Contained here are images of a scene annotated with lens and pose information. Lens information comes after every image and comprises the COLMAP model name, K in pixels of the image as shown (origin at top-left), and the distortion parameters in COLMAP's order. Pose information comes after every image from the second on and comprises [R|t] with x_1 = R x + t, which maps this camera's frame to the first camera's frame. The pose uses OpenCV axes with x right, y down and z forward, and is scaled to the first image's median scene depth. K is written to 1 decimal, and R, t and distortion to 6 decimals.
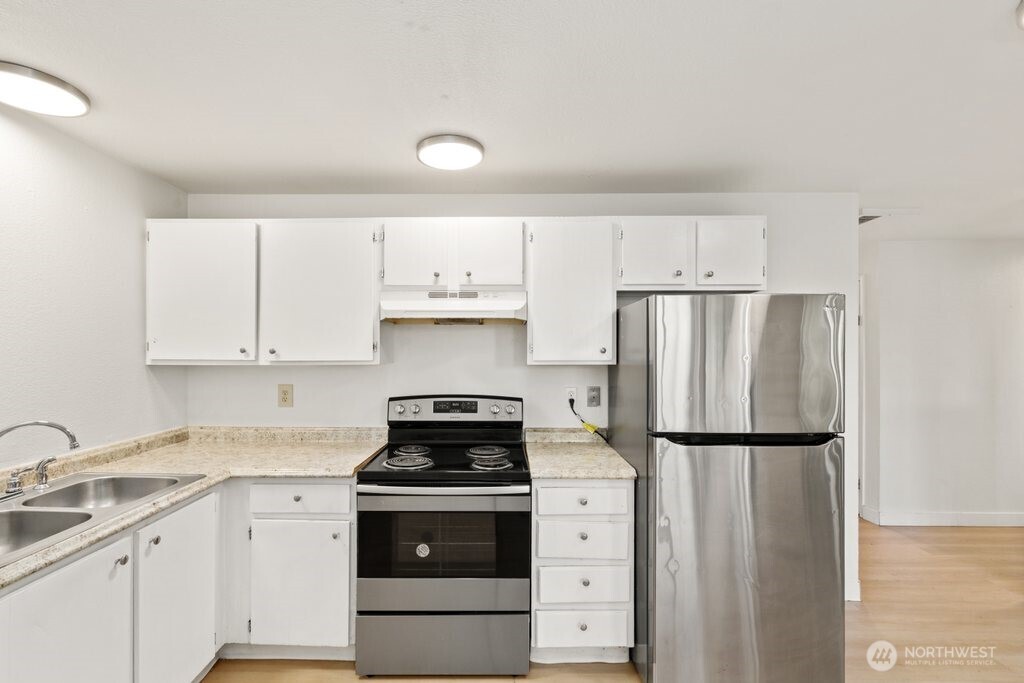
lens RADIAL K [[452.0, 0, 512.4], [0, 452.0, 349.3], [0, 0, 1]] dist [0.017039, 0.001155]
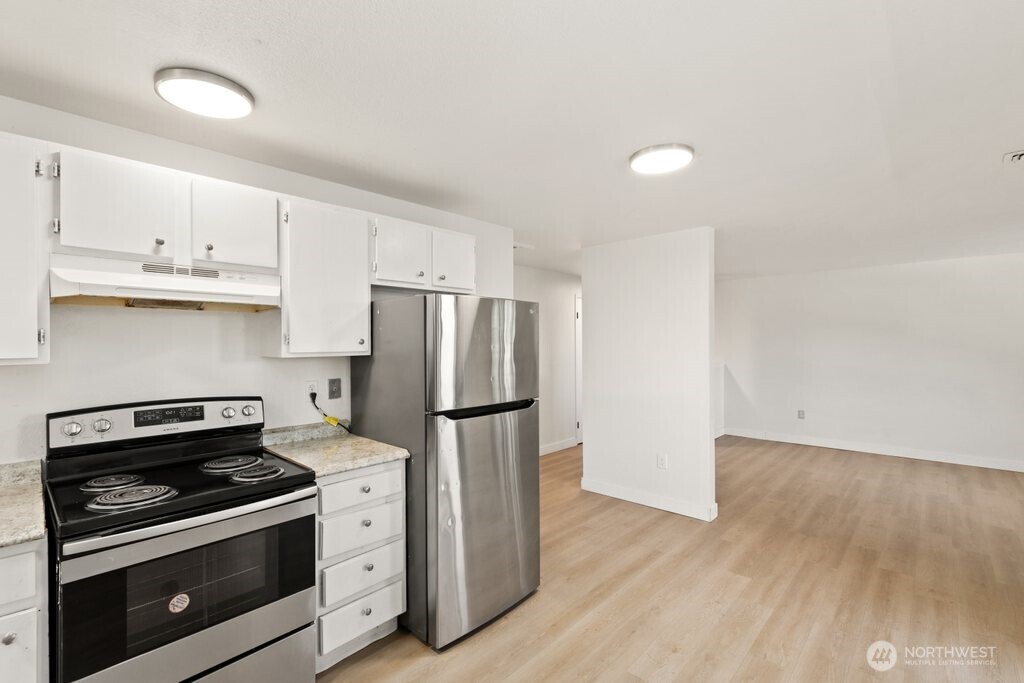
lens RADIAL K [[452.0, 0, 515.5], [0, 452.0, 337.7], [0, 0, 1]] dist [0.017039, 0.001155]
pose [[0.689259, 0.003794, 0.724505, -0.304635], [0.002088, 0.999972, -0.007223, 0.001940], [-0.724512, 0.006492, 0.689231, 0.042415]]
